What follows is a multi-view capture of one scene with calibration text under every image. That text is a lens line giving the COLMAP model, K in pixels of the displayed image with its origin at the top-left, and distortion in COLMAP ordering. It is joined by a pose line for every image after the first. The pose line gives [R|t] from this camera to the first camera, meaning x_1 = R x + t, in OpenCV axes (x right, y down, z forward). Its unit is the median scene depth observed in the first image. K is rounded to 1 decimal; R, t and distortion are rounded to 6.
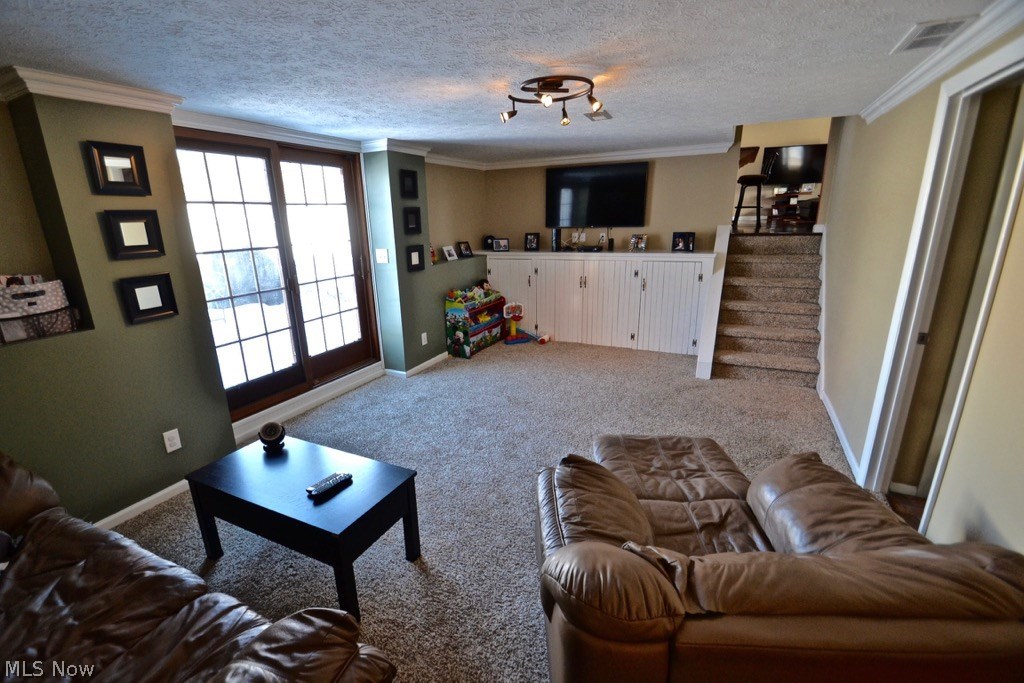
lens RADIAL K [[454.9, 0, 503.6], [0, 454.9, 348.4], [0, 0, 1]] dist [0.000103, -0.006314]
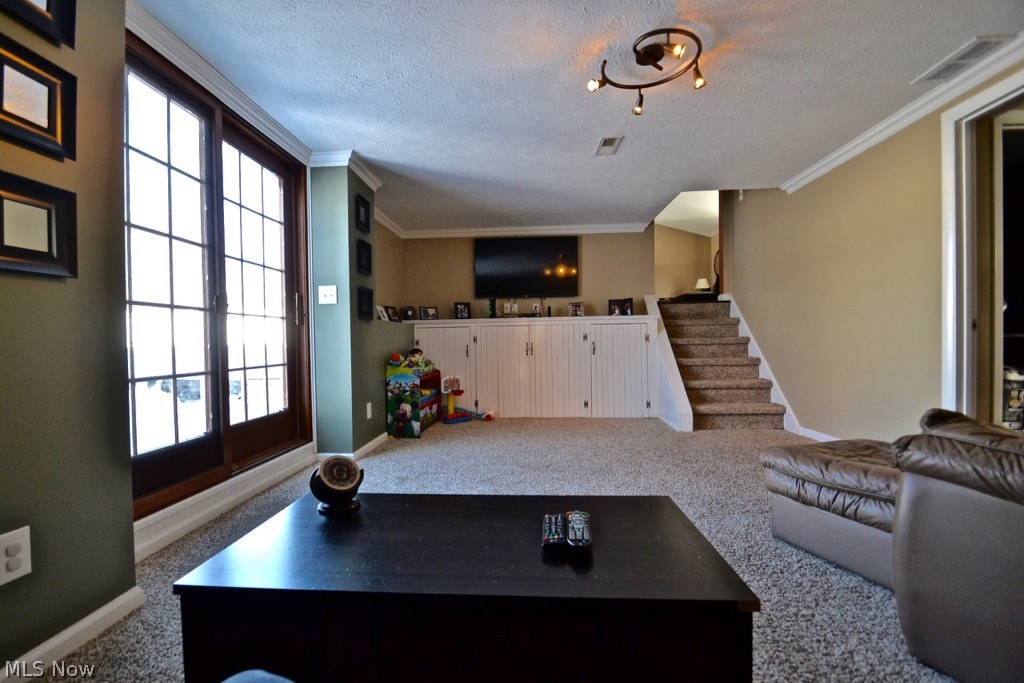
lens RADIAL K [[454.9, 0, 510.5], [0, 454.9, 342.6], [0, 0, 1]] dist [0.000103, -0.006314]
pose [[0.928411, 0.003103, 0.371542, -0.221646], [0.098736, 0.961952, -0.254754, 0.080234], [-0.358196, 0.273201, 0.892780, 0.197225]]
